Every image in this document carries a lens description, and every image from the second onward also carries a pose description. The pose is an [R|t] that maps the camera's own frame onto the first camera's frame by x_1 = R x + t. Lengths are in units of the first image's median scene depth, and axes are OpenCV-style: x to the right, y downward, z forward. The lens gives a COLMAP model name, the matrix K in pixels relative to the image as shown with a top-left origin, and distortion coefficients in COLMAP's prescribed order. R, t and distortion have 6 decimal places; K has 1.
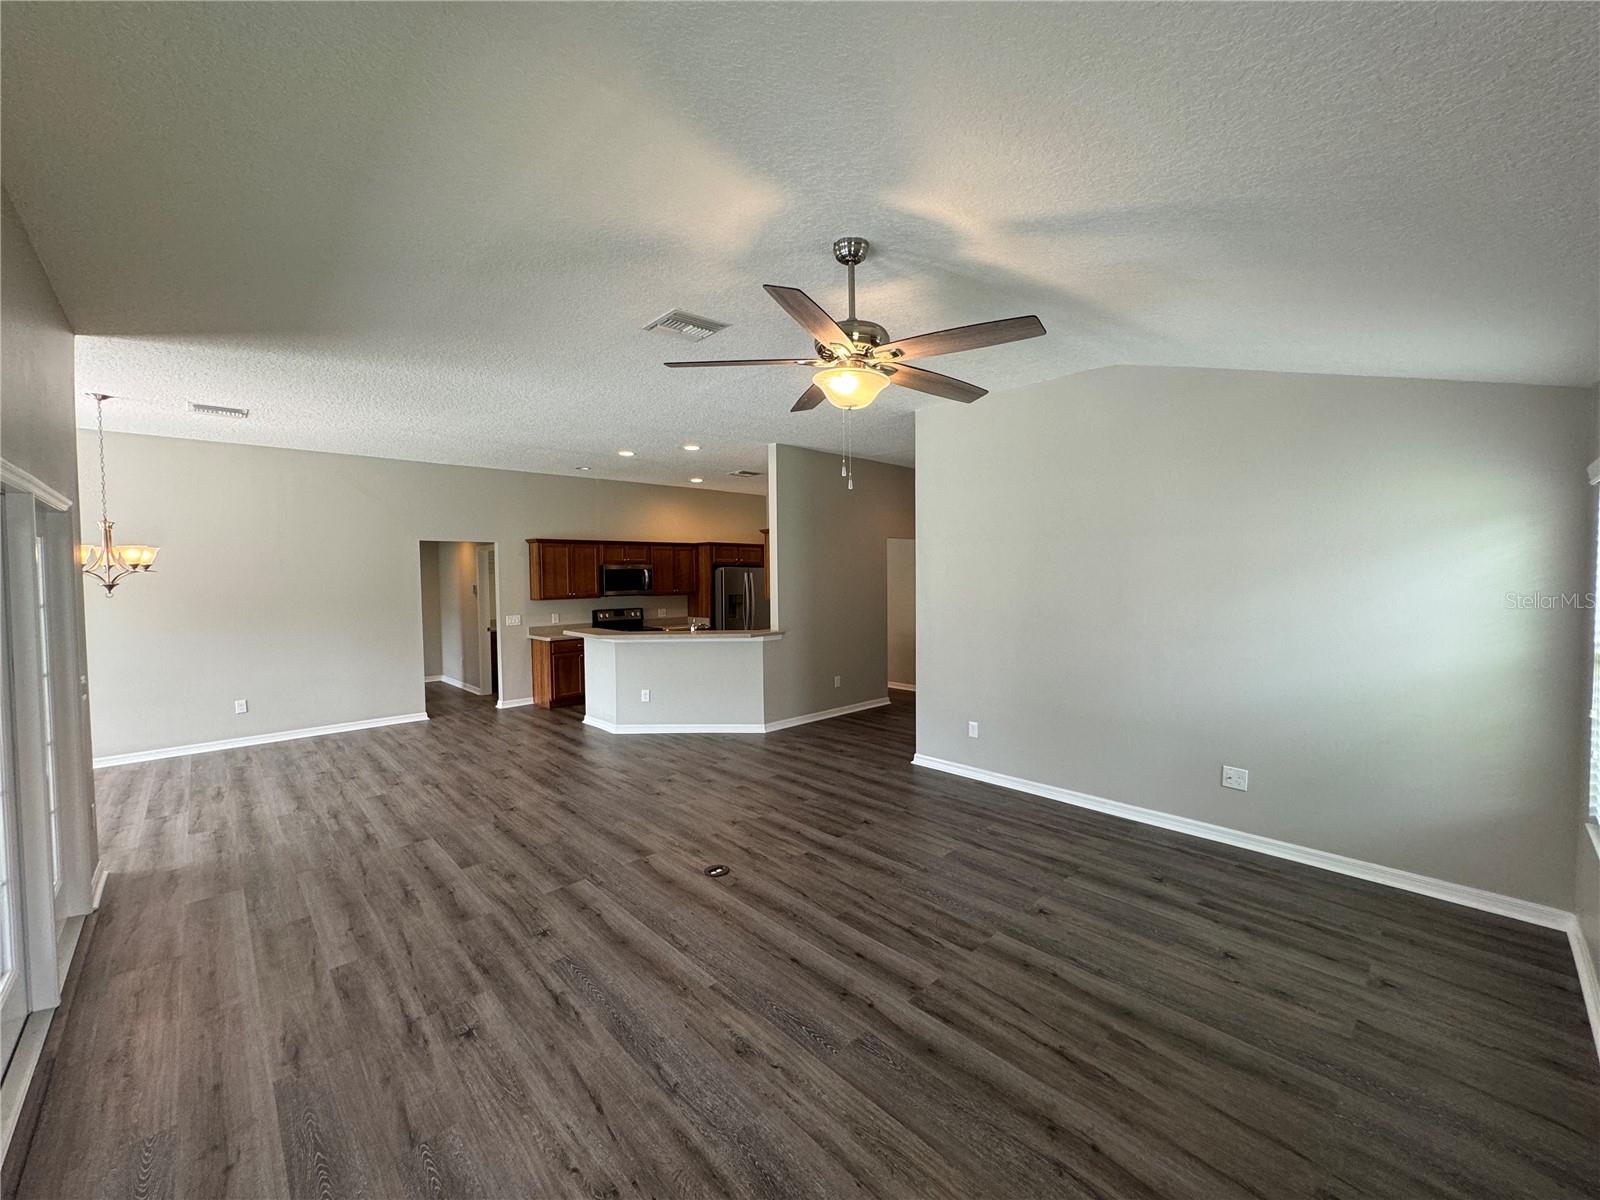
lens RADIAL K [[639.2, 0, 793.4], [0, 639.2, 596.4], [0, 0, 1]] dist [-0.000637, -0.000017]
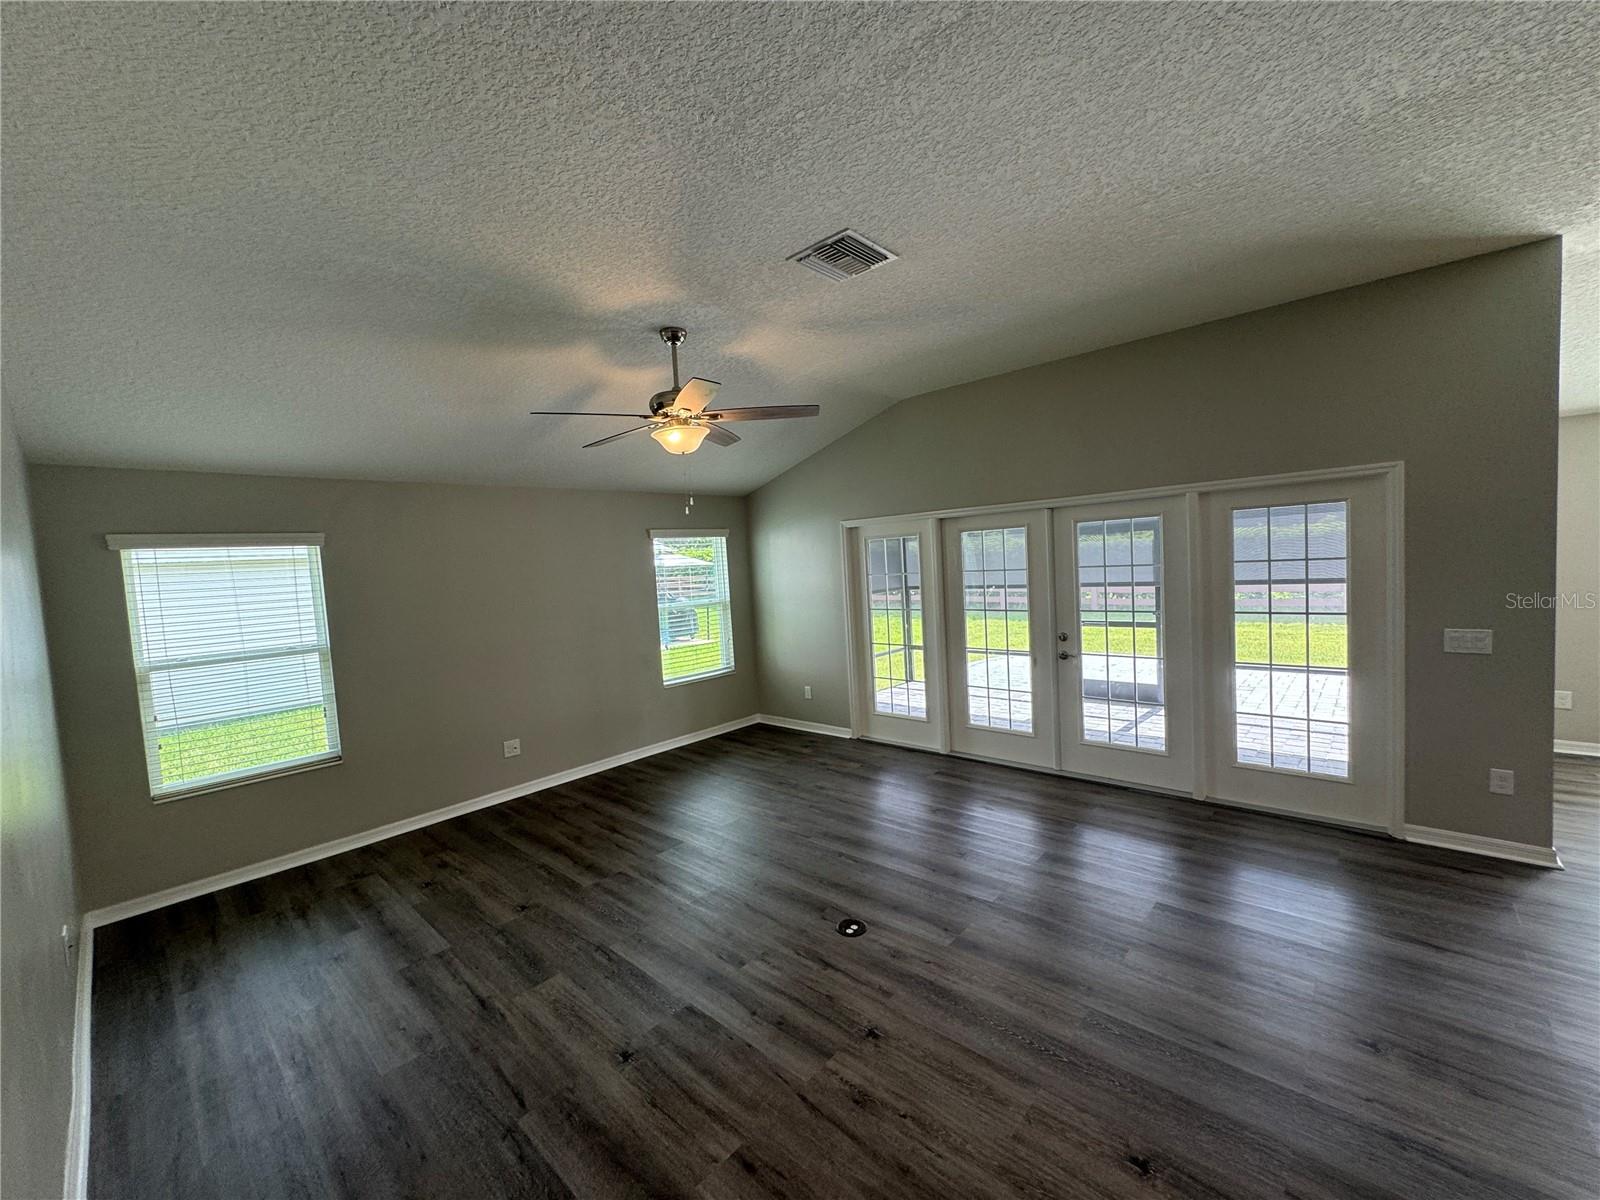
lens RADIAL K [[639.2, 0, 792.1], [0, 639.2, 592.1], [0, 0, 1]] dist [-0.000637, -0.000017]
pose [[-0.995225, 0.072424, -0.065434, -0.022225], [0.066573, 0.993932, 0.087563, -0.090703], [0.071378, 0.082788, -0.994008, 1.990232]]
